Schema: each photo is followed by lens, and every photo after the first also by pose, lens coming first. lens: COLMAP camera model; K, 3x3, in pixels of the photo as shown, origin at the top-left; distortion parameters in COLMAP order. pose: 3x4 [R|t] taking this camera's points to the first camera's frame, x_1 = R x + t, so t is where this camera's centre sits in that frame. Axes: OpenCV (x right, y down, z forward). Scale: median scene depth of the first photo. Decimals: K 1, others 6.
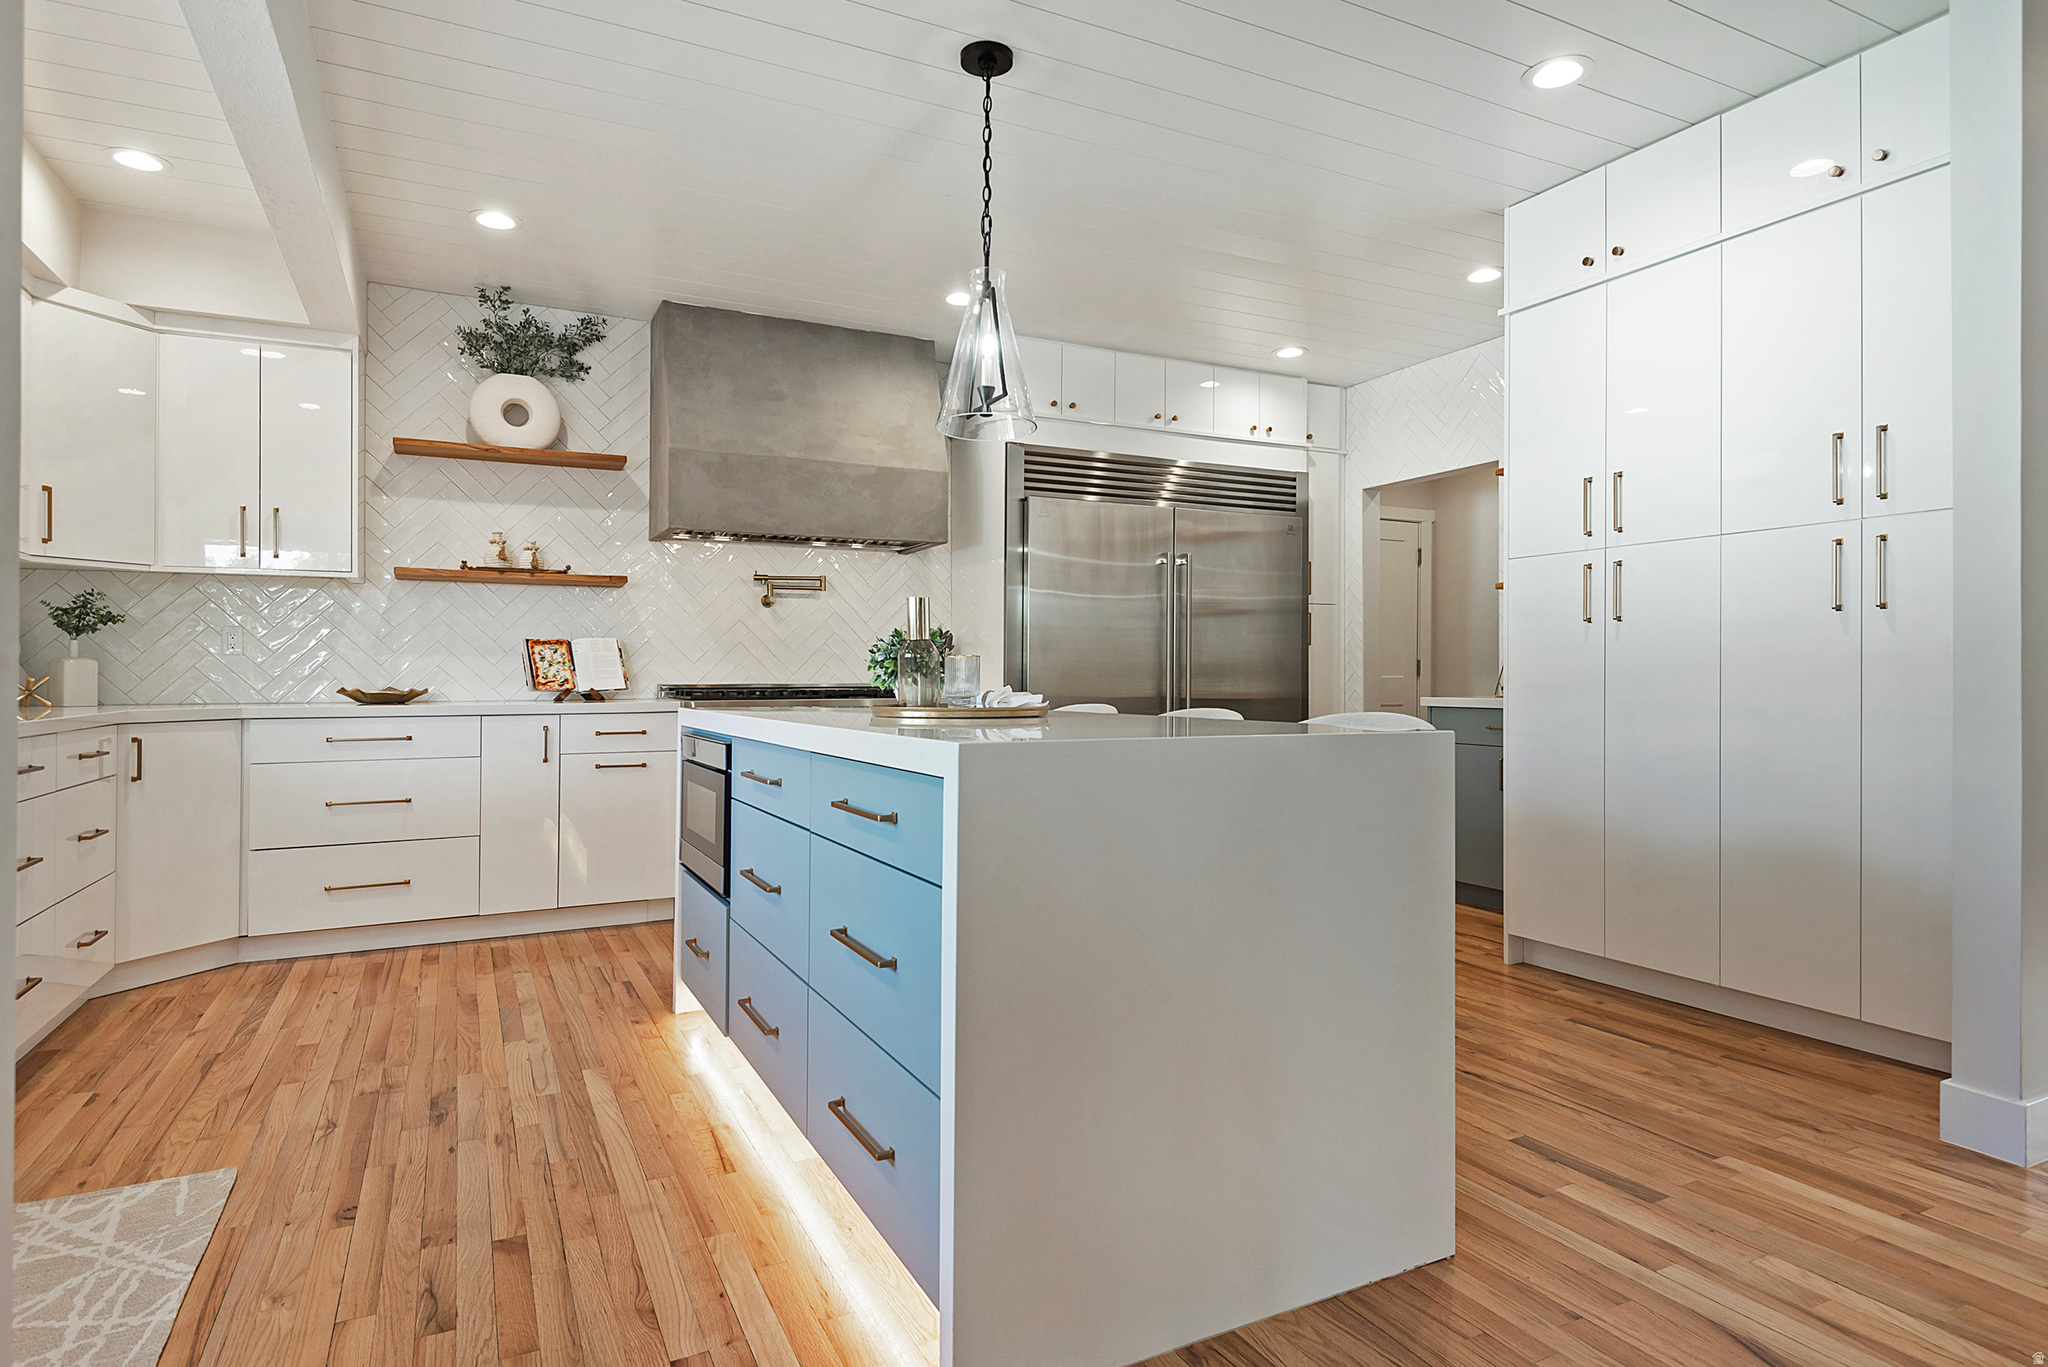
lens RADIAL K [[1120.2, 0, 1018.8], [0, 1120.2, 707.3], [0, 0, 1]] dist [0.068746, -0.000002]
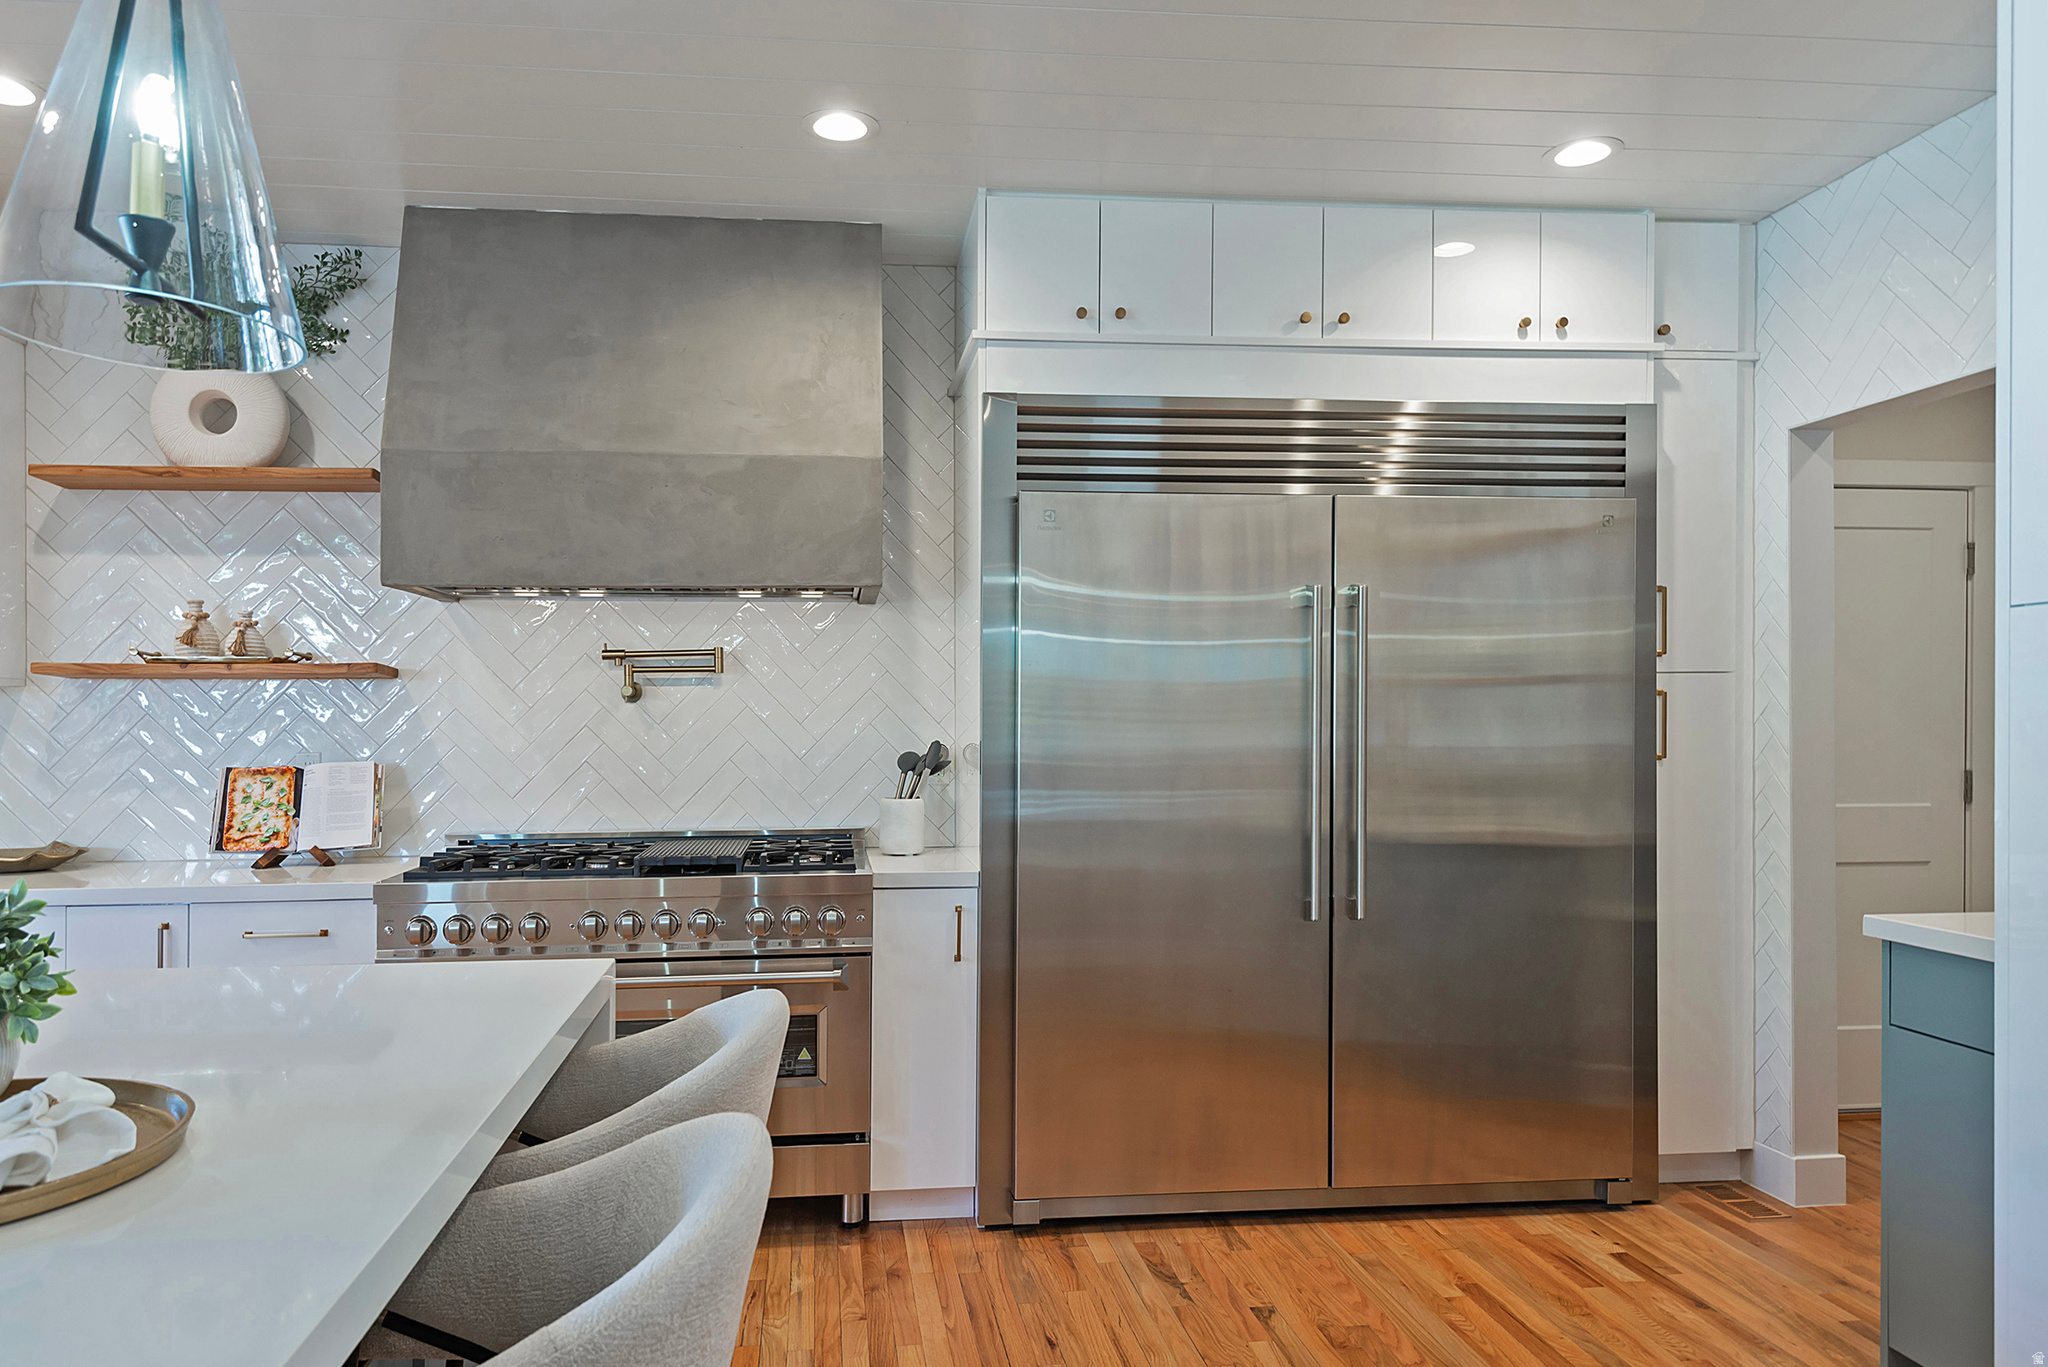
lens RADIAL K [[1361.0, 0, 1018.6], [0, 1361.0, 749.6], [0, 0, 1]] dist [0.058297, -0.035715]
pose [[0.940382, 0.003021, -0.340108, 0.221646], [-0.002606, 0.999995, 0.001675, -0.065987], [0.340111, -0.000688, 0.940385, 0.385598]]
